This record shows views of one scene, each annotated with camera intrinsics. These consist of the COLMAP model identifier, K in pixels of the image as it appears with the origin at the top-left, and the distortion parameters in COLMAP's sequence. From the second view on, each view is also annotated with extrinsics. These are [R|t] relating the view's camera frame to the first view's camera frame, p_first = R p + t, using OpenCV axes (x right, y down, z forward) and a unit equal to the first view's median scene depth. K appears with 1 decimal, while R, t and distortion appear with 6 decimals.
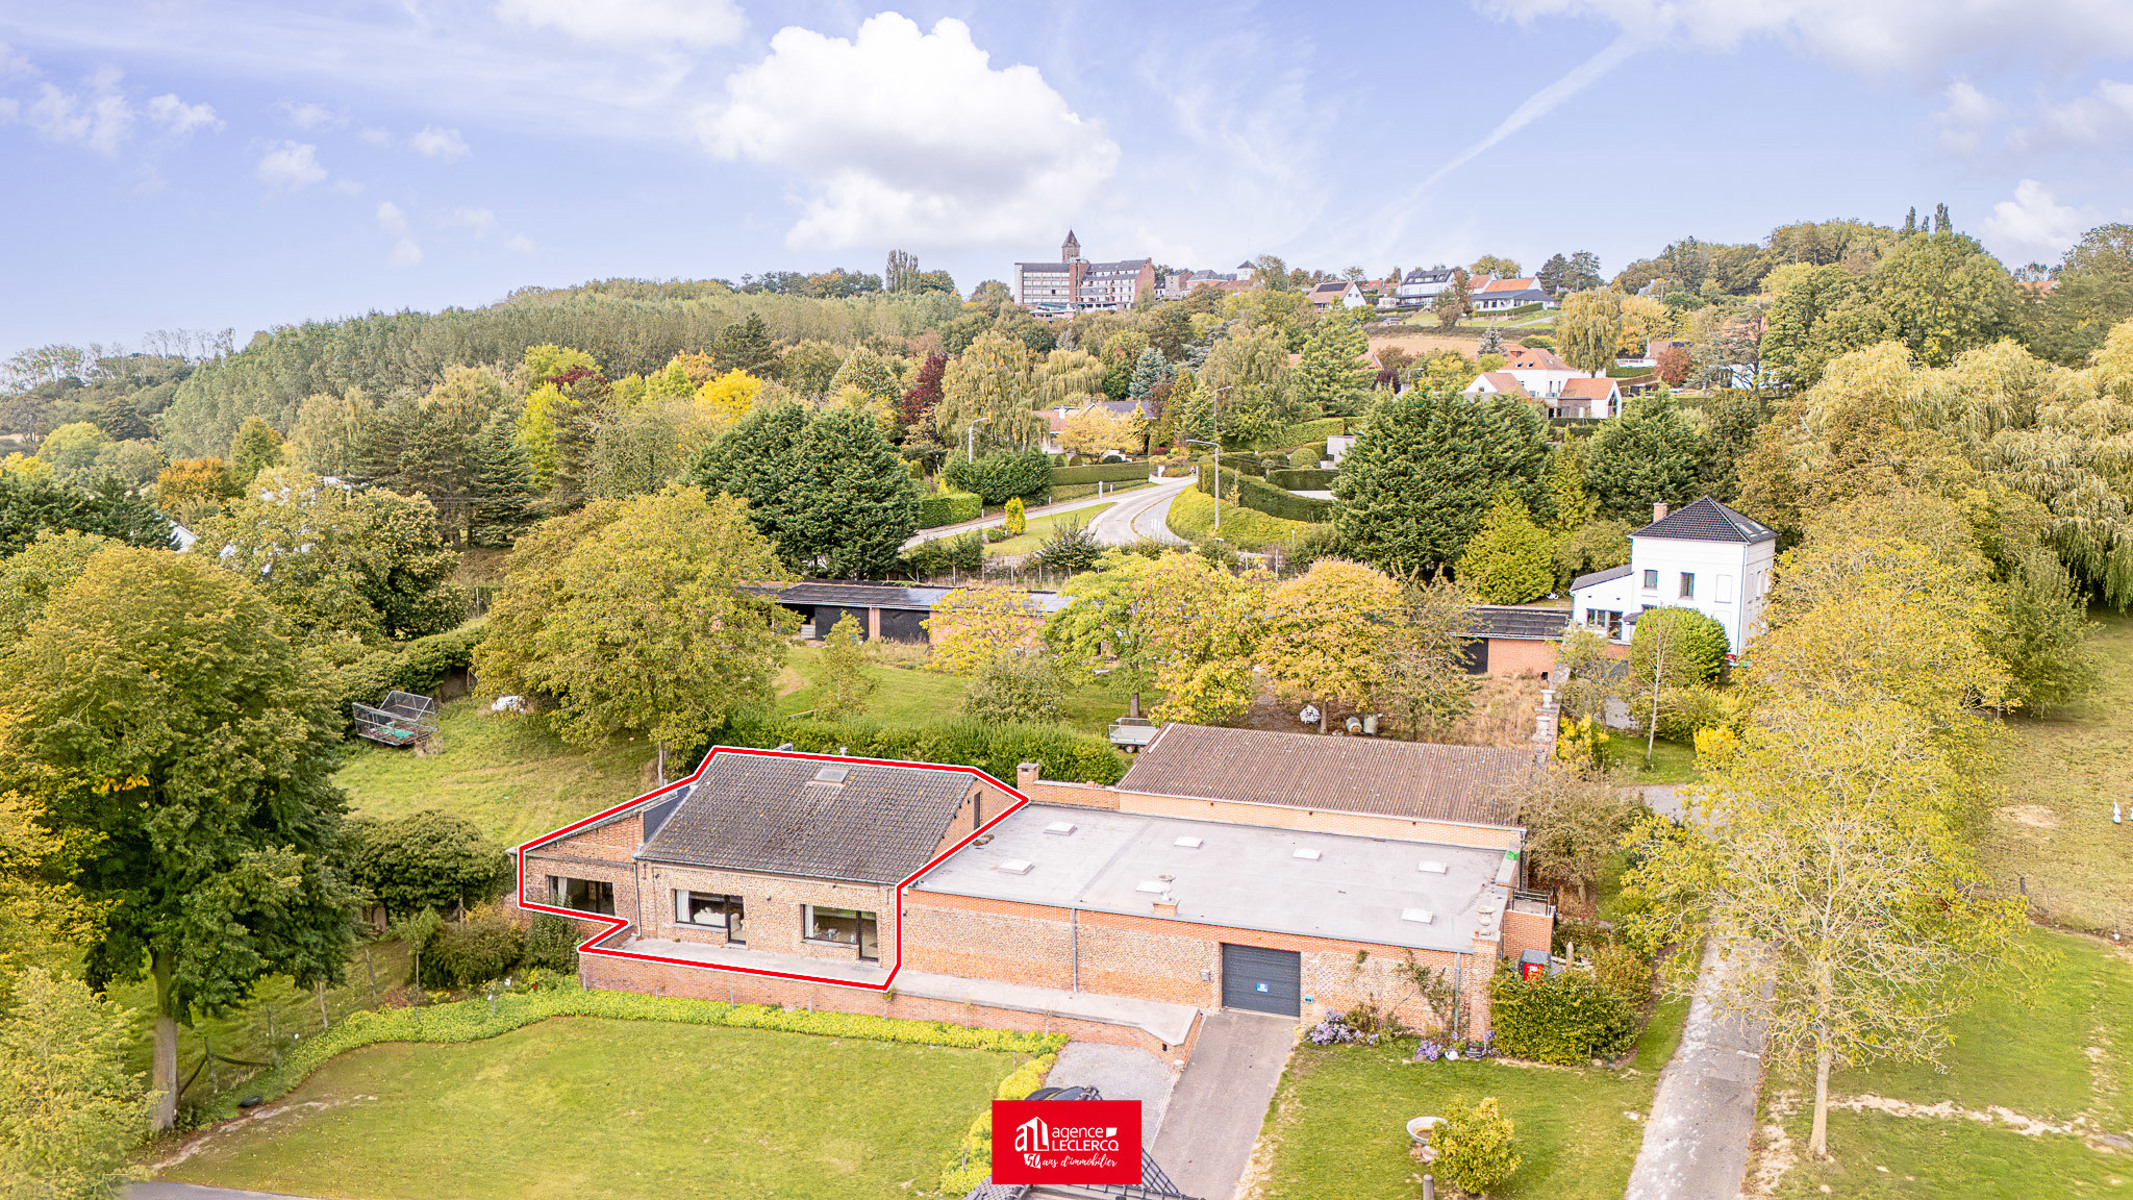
lens RADIAL K [[1771.4, 0, 1069.1], [0, 1771.4, 590.3], [0, 0, 1]] dist [0.142106, -0.019841]
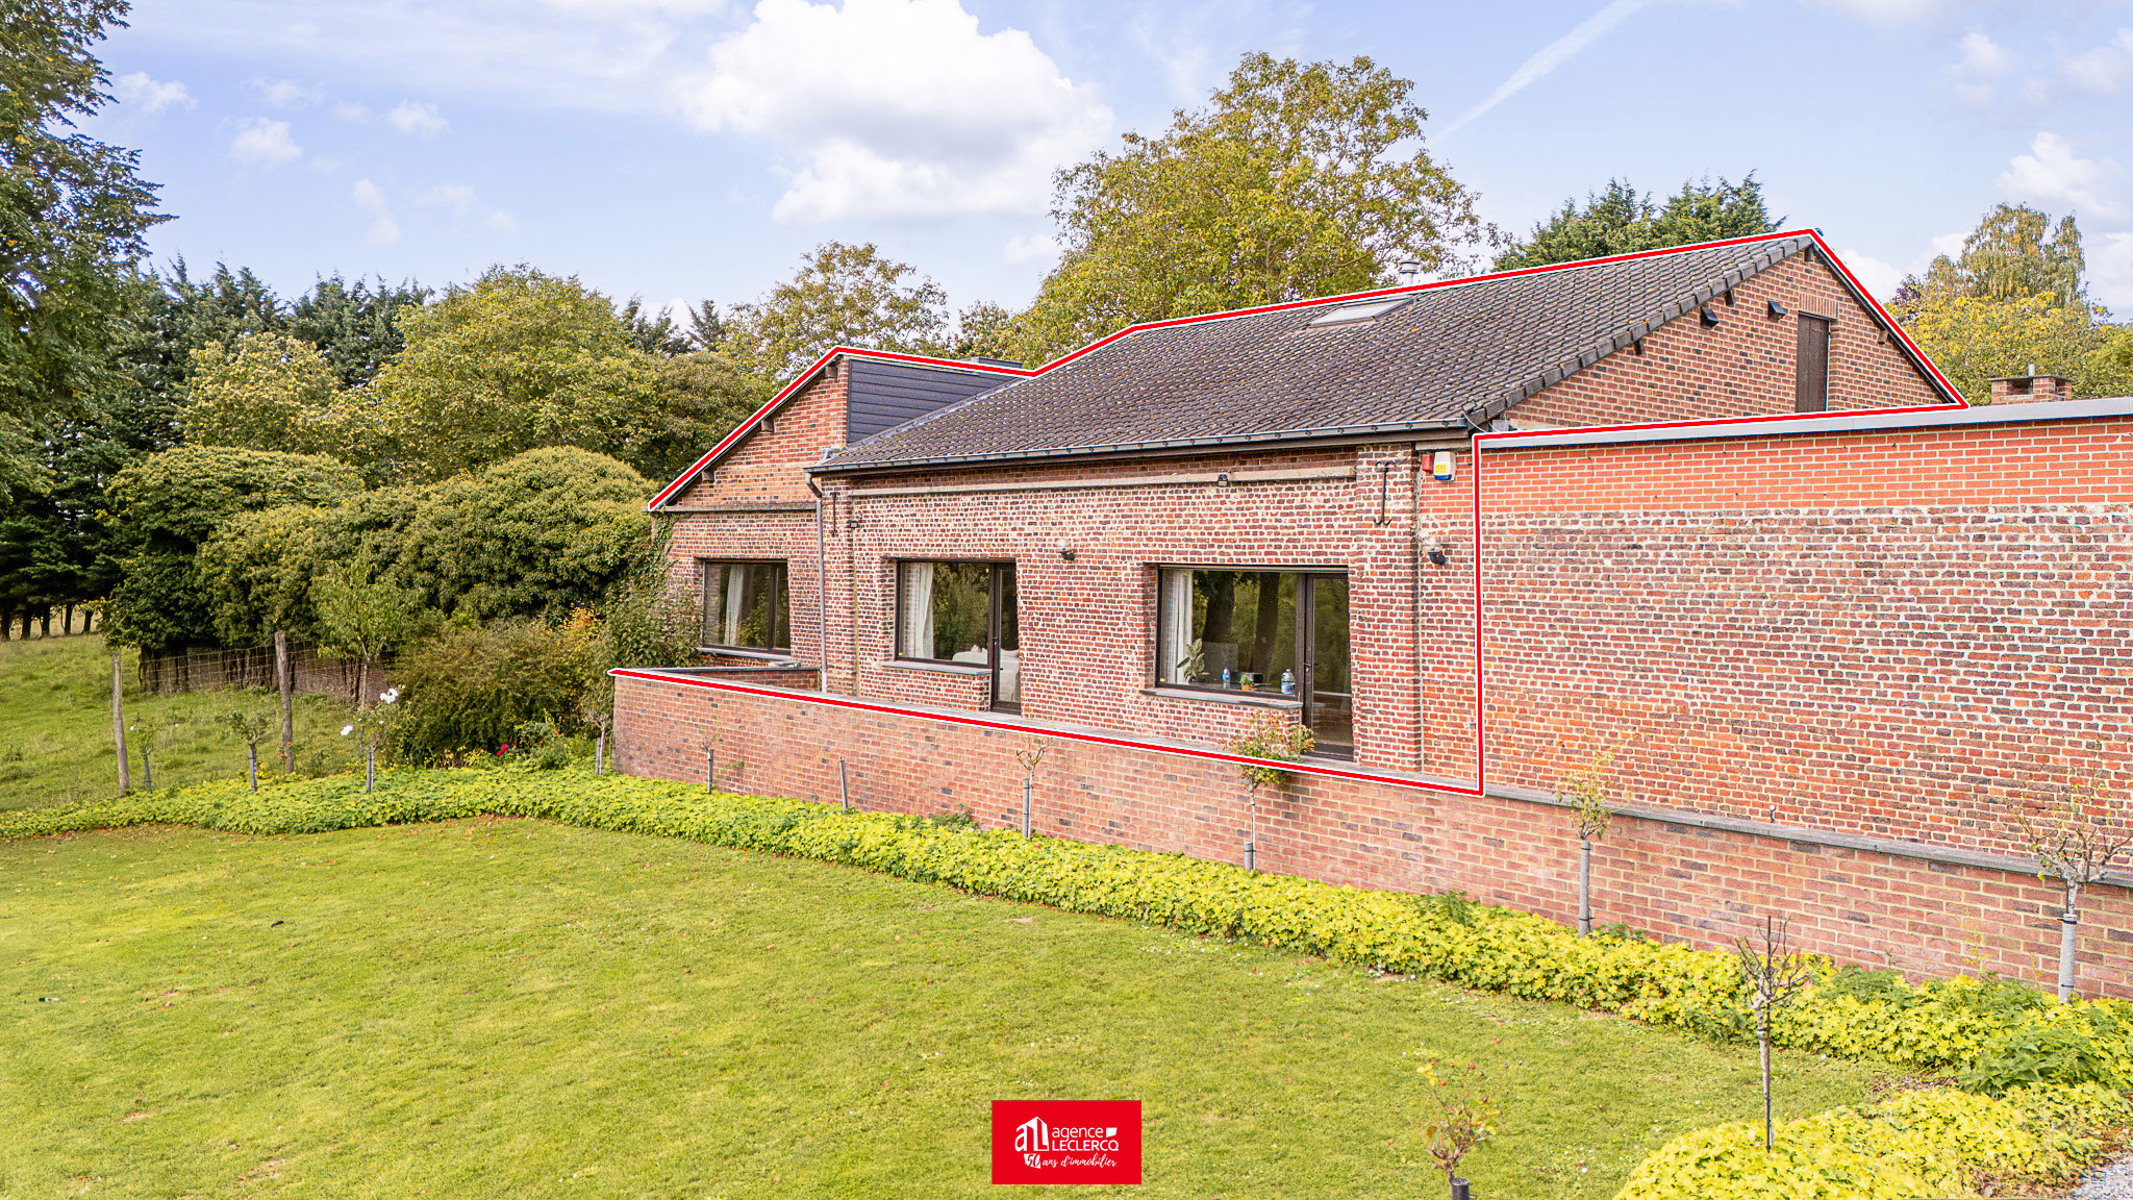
lens RADIAL K [[1771.4, 0, 1077.5], [0, 1771.4, 591.8], [0, 0, 1]] dist [0.142106, -0.019841]
pose [[0.863445, 0.035661, -0.503181, -0.006277], [-0.114606, 0.985281, -0.126834, 0.220333], [0.491251, 0.167182, 0.854823, 0.731857]]
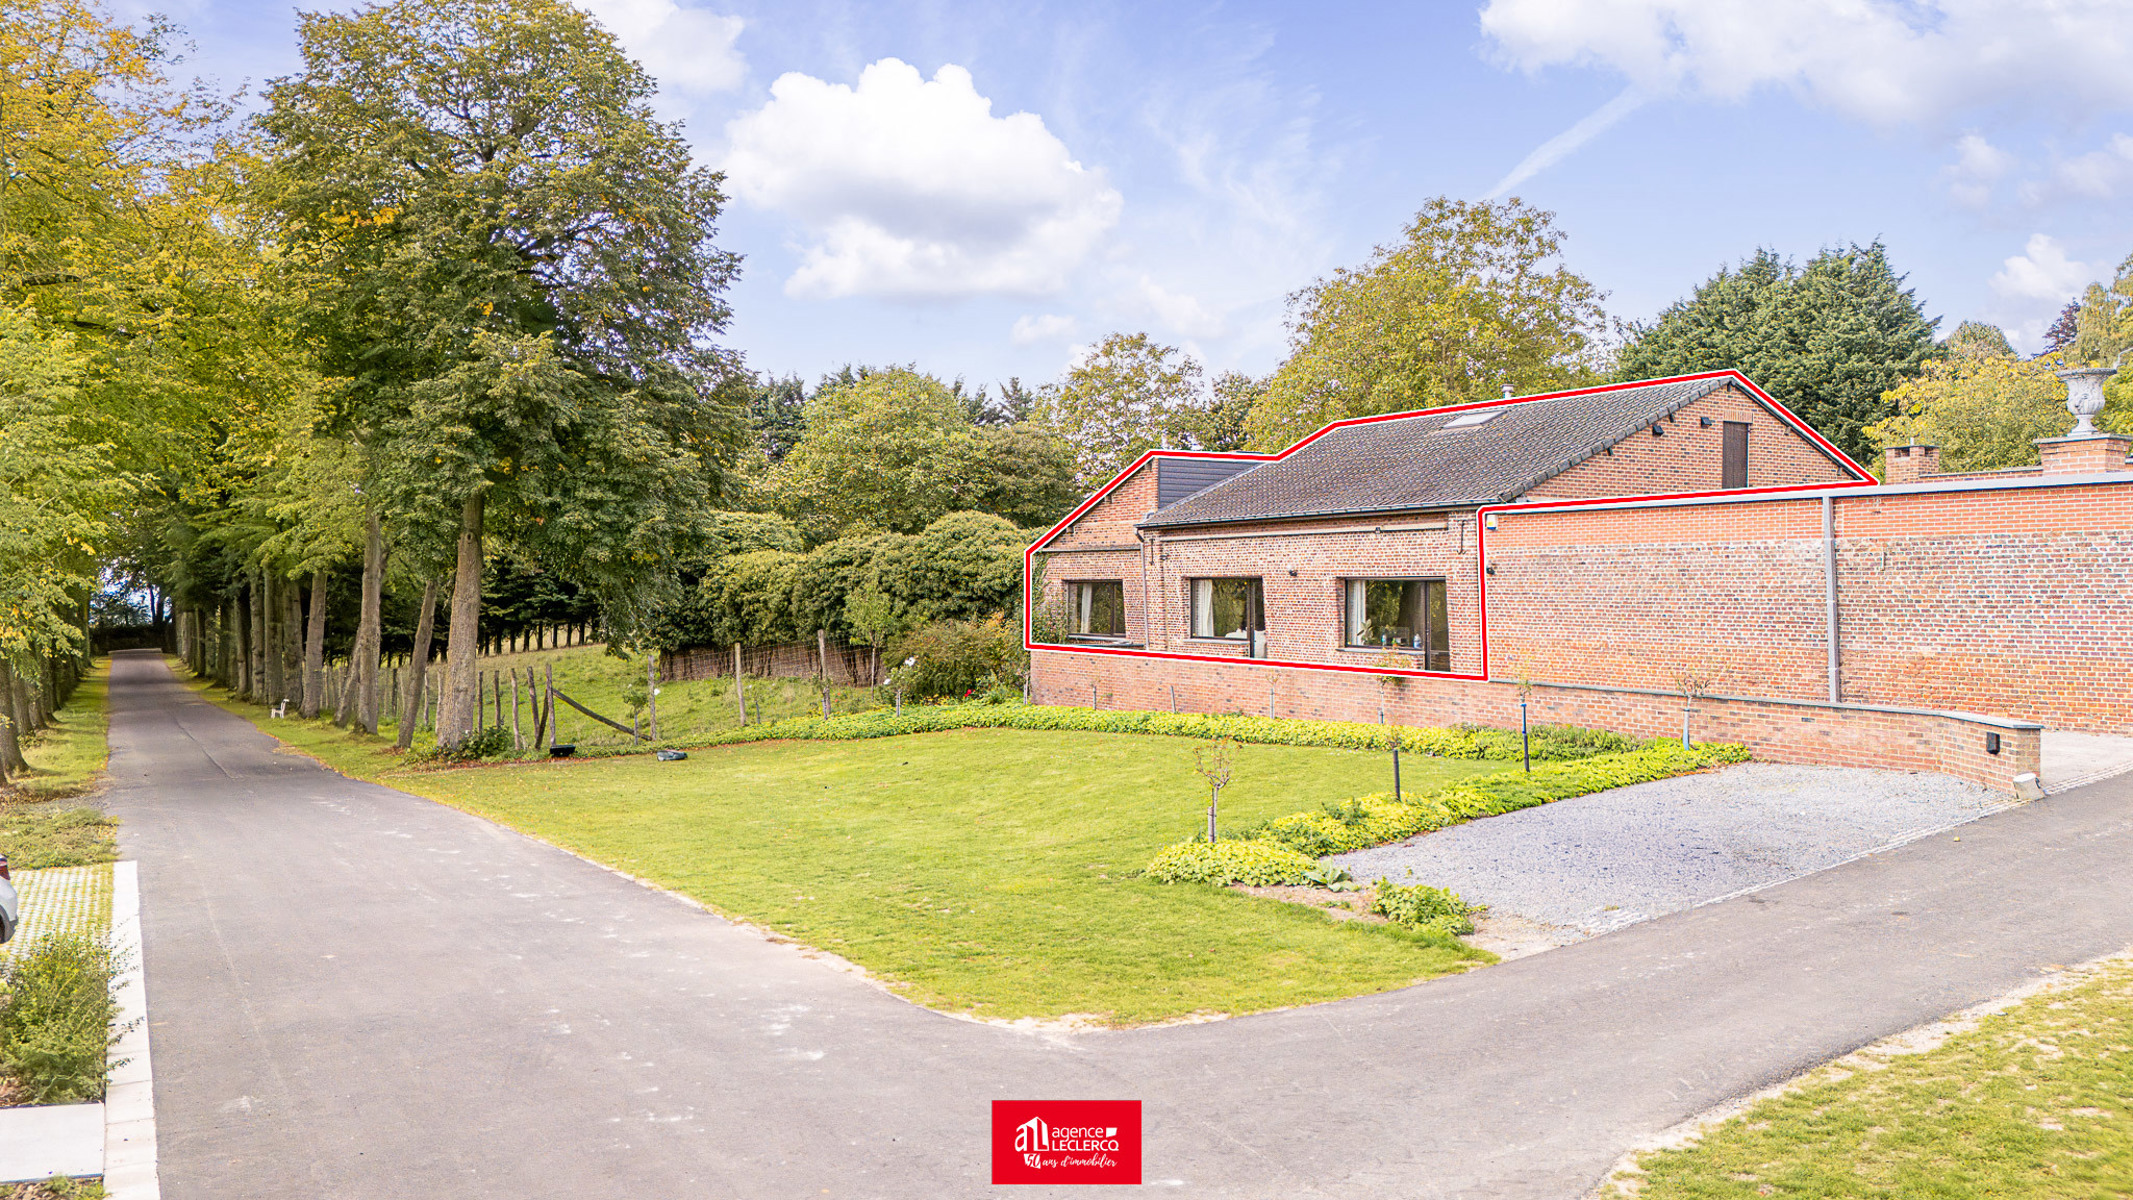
lens RADIAL K [[1655.2, 0, 1034.7], [0, 1655.2, 623.0], [0, 0, 1]] dist [0.095084, -0.001366]
pose [[0.766775, 0.025141, -0.641423, 0.105628], [-0.113194, 0.988870, -0.096555, 0.248934], [0.631857, 0.146641, 0.761087, 0.554195]]
